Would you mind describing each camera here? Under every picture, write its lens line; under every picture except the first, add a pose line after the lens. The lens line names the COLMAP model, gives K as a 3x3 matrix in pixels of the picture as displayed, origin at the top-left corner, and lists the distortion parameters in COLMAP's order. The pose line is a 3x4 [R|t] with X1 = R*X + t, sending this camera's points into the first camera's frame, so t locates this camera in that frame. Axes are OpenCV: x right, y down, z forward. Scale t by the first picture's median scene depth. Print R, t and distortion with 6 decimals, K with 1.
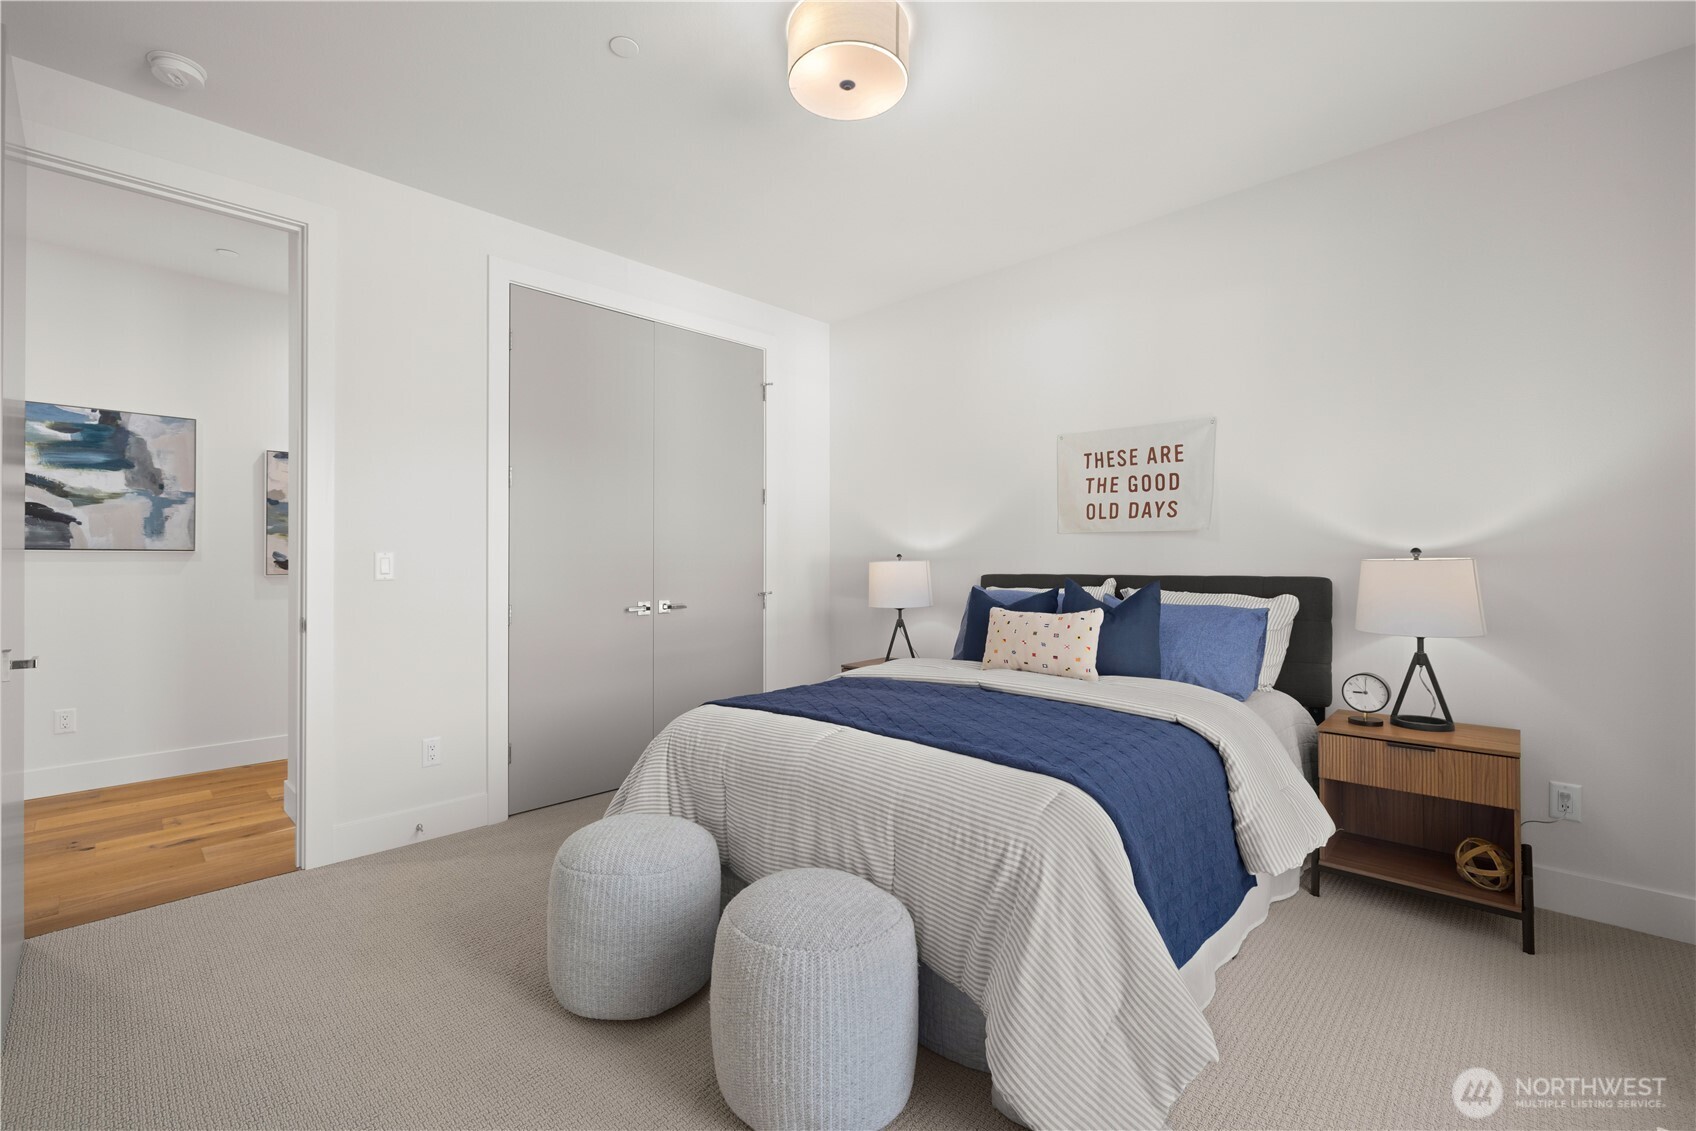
lens RADIAL K [[726.8, 0, 847.9], [0, 726.8, 597.5], [0, 0, 1]] dist [-0.000526, 0.000024]
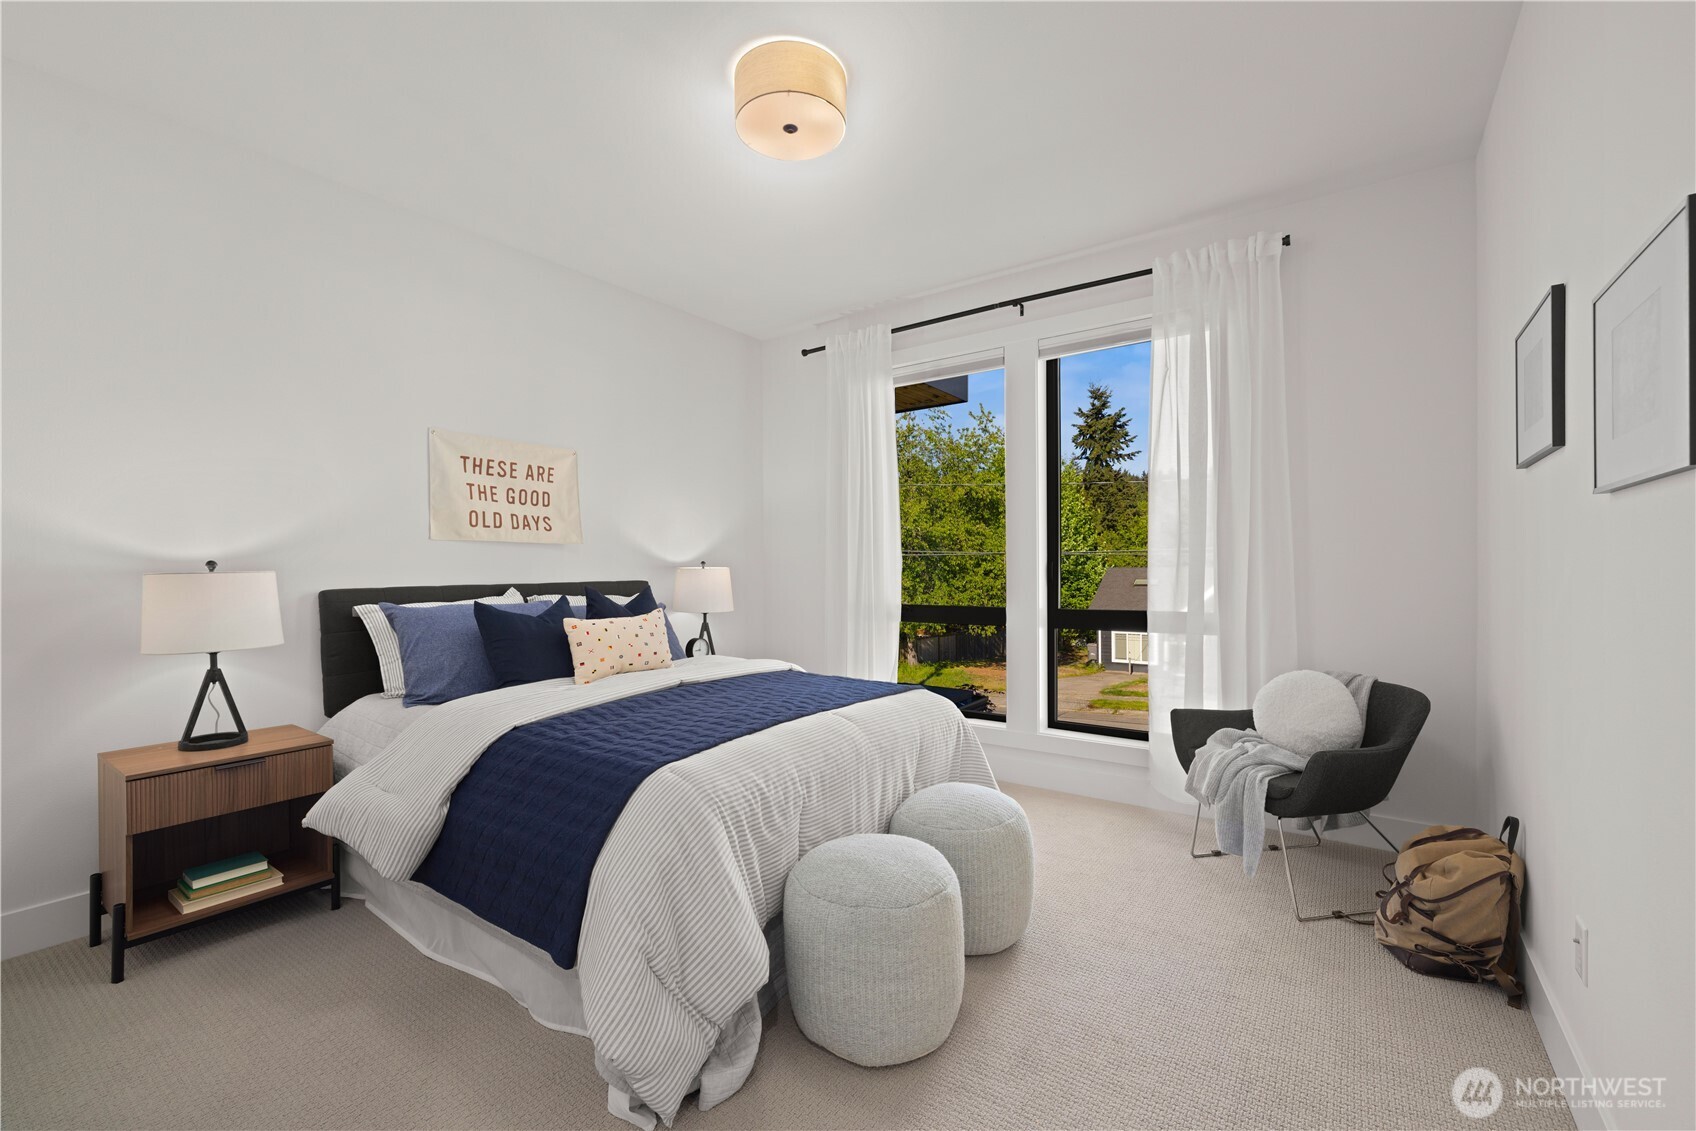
lens RADIAL K [[710.2, 0, 853.1], [0, 710.2, 579.2], [0, 0, 1]] dist [0.000225, 0.000037]
pose [[-0.135393, -0.009872, 0.990743, -0.677880], [0.059156, 0.998086, 0.018029, -0.027926], [-0.989024, 0.061049, -0.134550, 0.666177]]
